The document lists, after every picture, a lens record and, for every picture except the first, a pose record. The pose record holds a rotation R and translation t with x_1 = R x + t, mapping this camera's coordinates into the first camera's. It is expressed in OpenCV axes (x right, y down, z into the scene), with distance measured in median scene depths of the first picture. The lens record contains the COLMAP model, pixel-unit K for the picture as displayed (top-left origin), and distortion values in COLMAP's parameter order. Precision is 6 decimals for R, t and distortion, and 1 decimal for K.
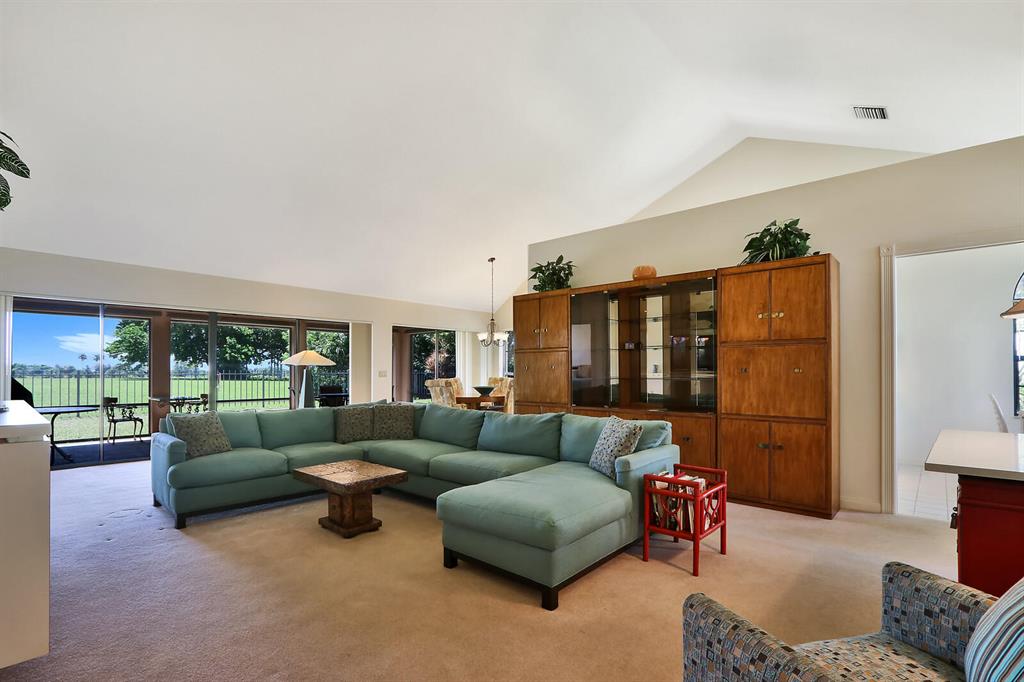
lens RADIAL K [[494.7, 0, 502.8], [0, 494.7, 365.0], [0, 0, 1]] dist [0.003608, -0.000035]
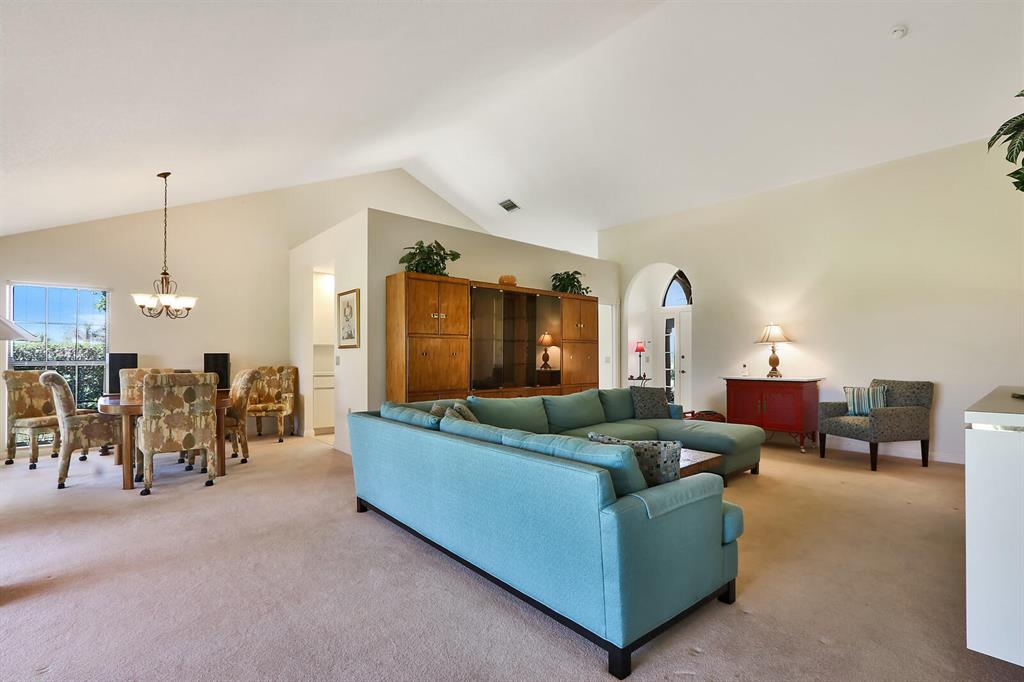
lens RADIAL K [[481.2, 0, 510.9], [0, 481.2, 352.4], [0, 0, 1]] dist [-0.003129, -0.000862]
pose [[0.118989, 0.014462, 0.992790, -0.561867], [-0.012203, 0.999840, -0.013102, 0.008190], [-0.992821, -0.010556, 0.119146, 0.509289]]
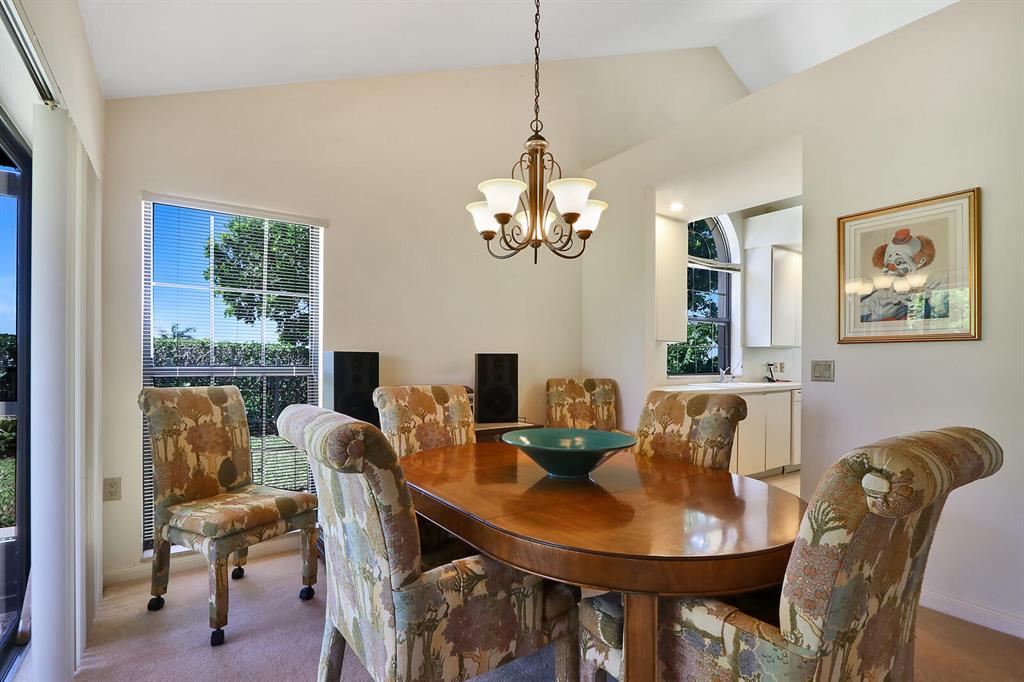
lens RADIAL K [[494.7, 0, 502.8], [0, 494.7, 365.0], [0, 0, 1]] dist [0.003608, -0.000035]
pose [[0.240331, -0.001695, 0.970690, -0.246116], [-0.019856, 0.999781, 0.006662, 0.012041], [-0.970488, -0.020875, 0.240244, 0.969982]]
